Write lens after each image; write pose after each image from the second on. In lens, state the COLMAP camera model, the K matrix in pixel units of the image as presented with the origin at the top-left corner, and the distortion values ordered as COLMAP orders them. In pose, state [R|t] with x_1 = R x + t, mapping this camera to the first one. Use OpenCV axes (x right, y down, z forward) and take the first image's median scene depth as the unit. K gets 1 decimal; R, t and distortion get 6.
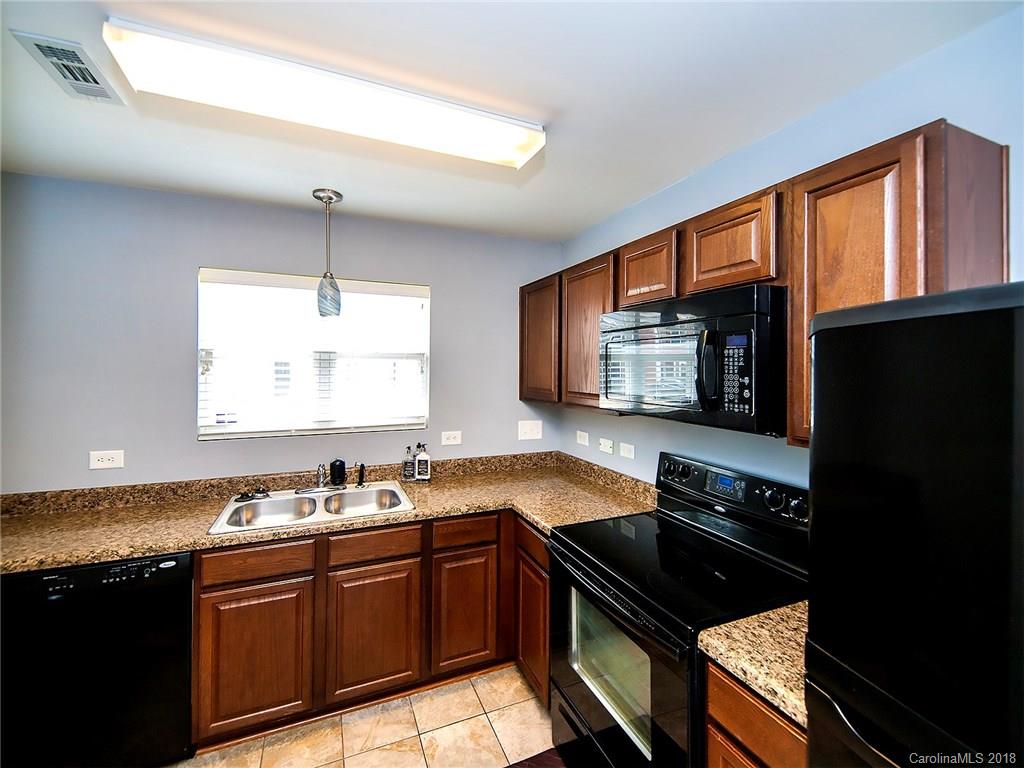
lens RADIAL K [[432.7, 0, 507.1], [0, 432.7, 362.3], [0, 0, 1]] dist [0.001514, -0.000367]
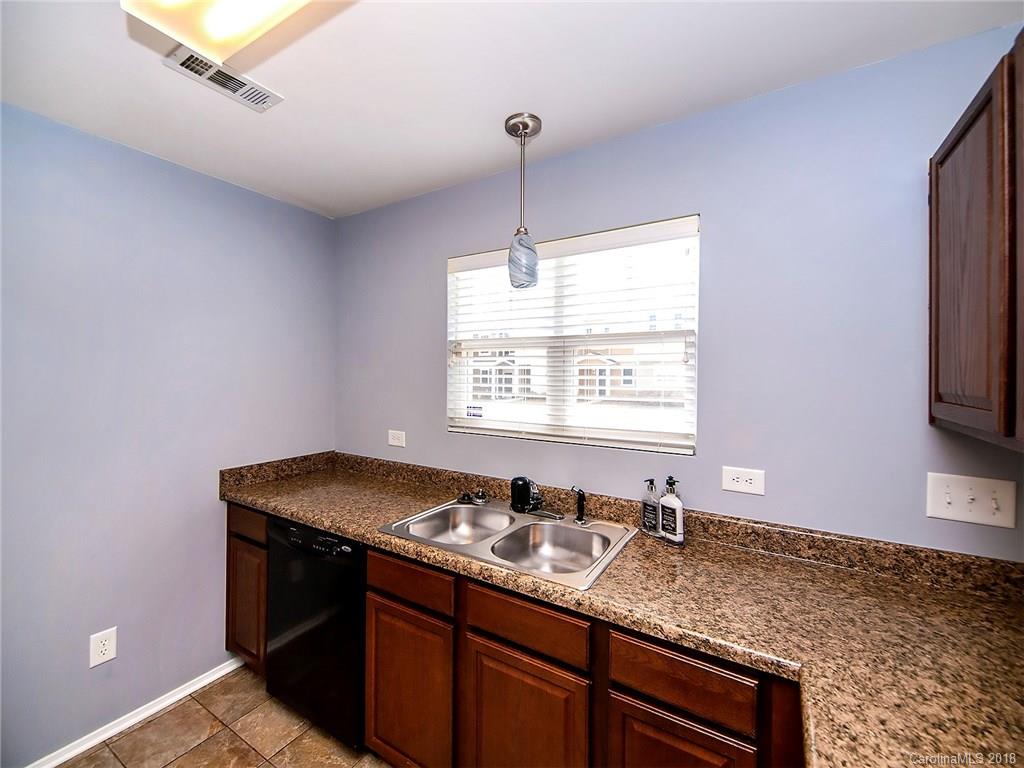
lens RADIAL K [[428.0, 0, 510.7], [0, 428.0, 372.5], [0, 0, 1]] dist [0.024956, -0.011479]
pose [[0.583336, -0.002453, -0.812227, 0.189848], [0.003046, 0.999995, -0.000832, 0.048930], [0.812225, -0.001988, 0.583340, 0.570811]]
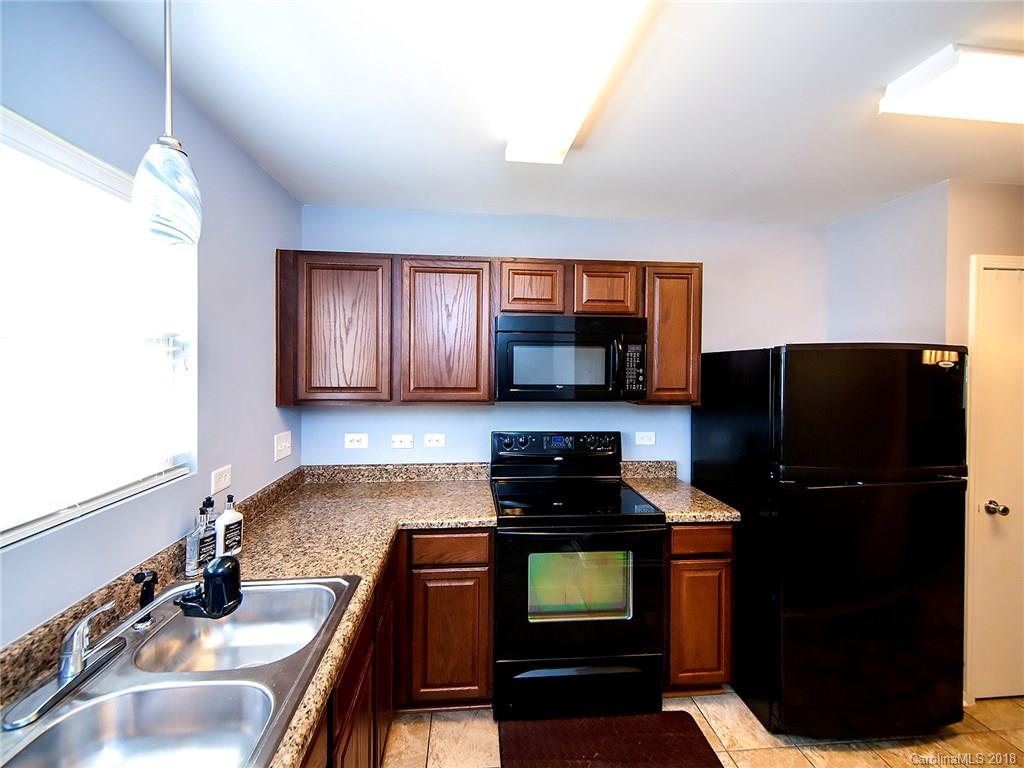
lens RADIAL K [[430.8, 0, 502.8], [0, 430.8, 367.8], [0, 0, 1]] dist [0.023093, -0.012151]
pose [[0.309999, -0.014508, 0.950626, -0.753068], [-0.016671, 0.999647, 0.020693, 0.001434], [-0.950591, -0.022262, 0.309648, 0.577292]]
